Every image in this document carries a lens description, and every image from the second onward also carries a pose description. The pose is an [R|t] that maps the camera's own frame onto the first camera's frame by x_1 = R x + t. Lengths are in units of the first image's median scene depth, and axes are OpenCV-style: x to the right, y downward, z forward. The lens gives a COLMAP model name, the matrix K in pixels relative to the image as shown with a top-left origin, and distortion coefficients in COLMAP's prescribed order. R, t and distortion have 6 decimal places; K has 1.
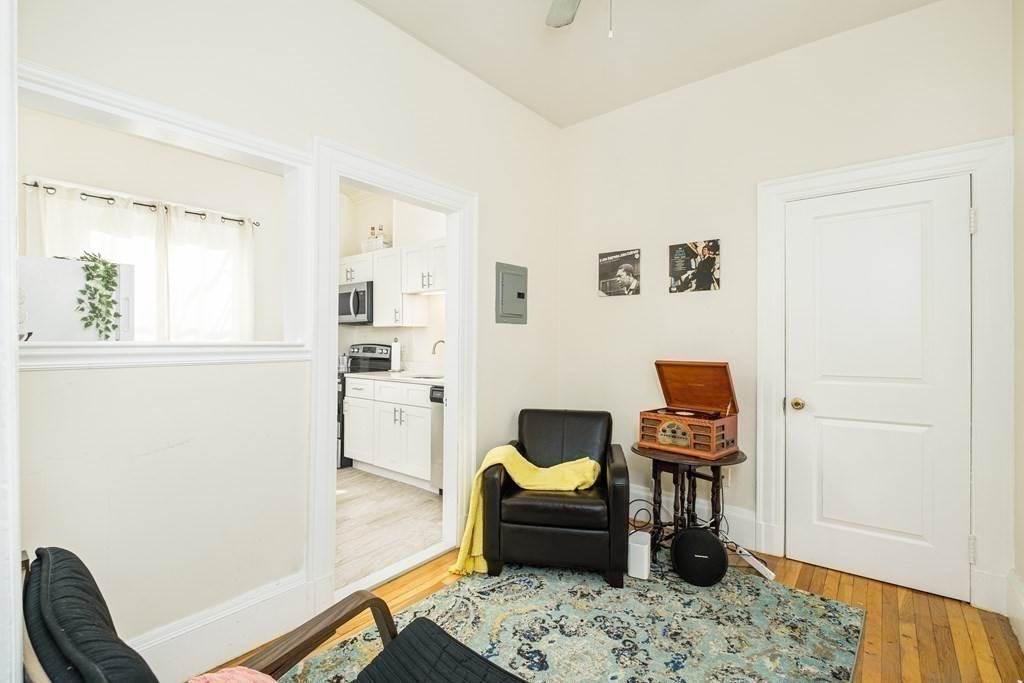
lens RADIAL K [[452.6, 0, 485.3], [0, 452.6, 336.4], [0, 0, 1]] dist [0.000614, 0.000000]
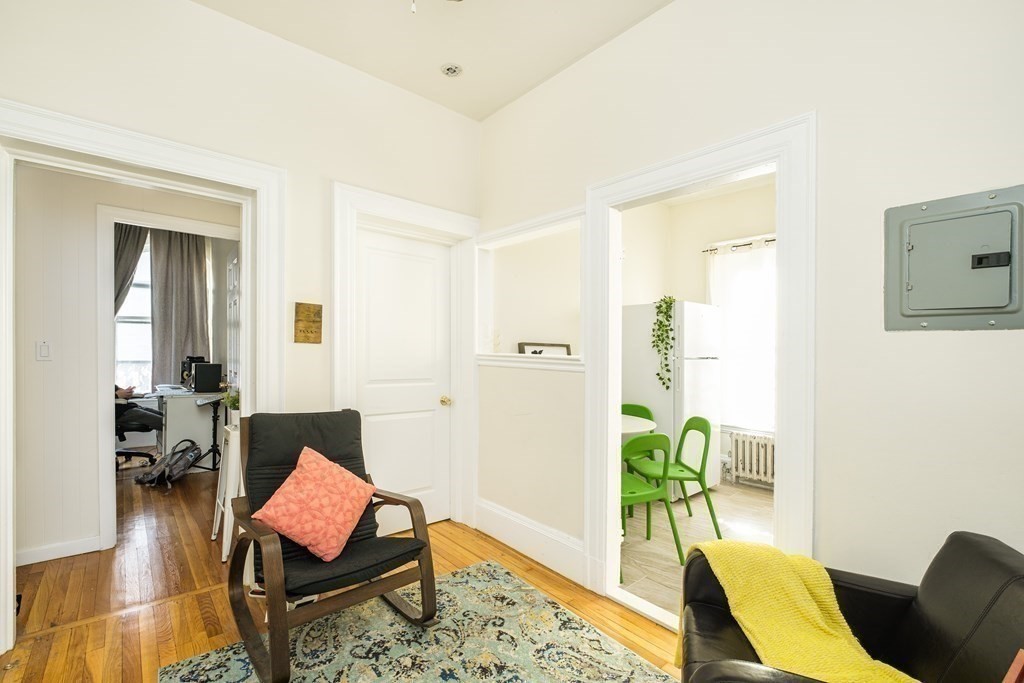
lens RADIAL K [[442.7, 0, 514.3], [0, 442.7, 336.8], [0, 0, 1]] dist [0.001799, 0.000024]
pose [[-0.125461, -0.034691, -0.991492, 0.607588], [-0.012056, 0.999368, -0.033442, -0.000967], [0.992025, 0.007758, -0.125800, 0.693685]]
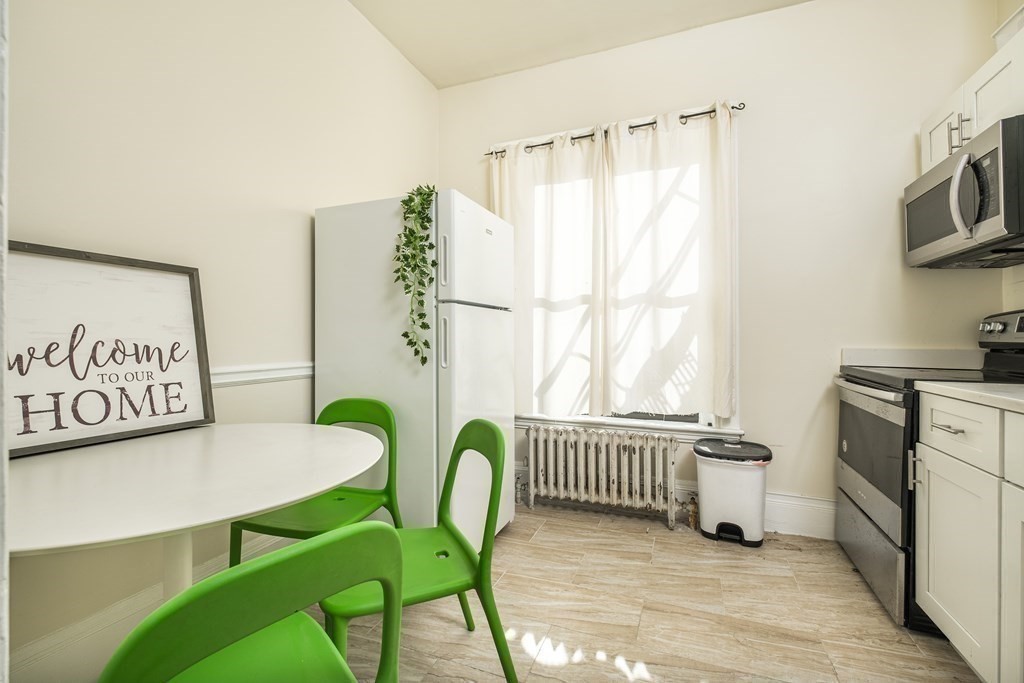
lens RADIAL K [[442.7, 0, 514.3], [0, 442.7, 336.8], [0, 0, 1]] dist [0.001799, 0.000024]
pose [[0.338718, -0.002453, -0.940885, -0.120924], [0.005603, 0.999984, -0.000590, 0.069420], [0.940871, -0.005073, 0.338727, 0.892292]]
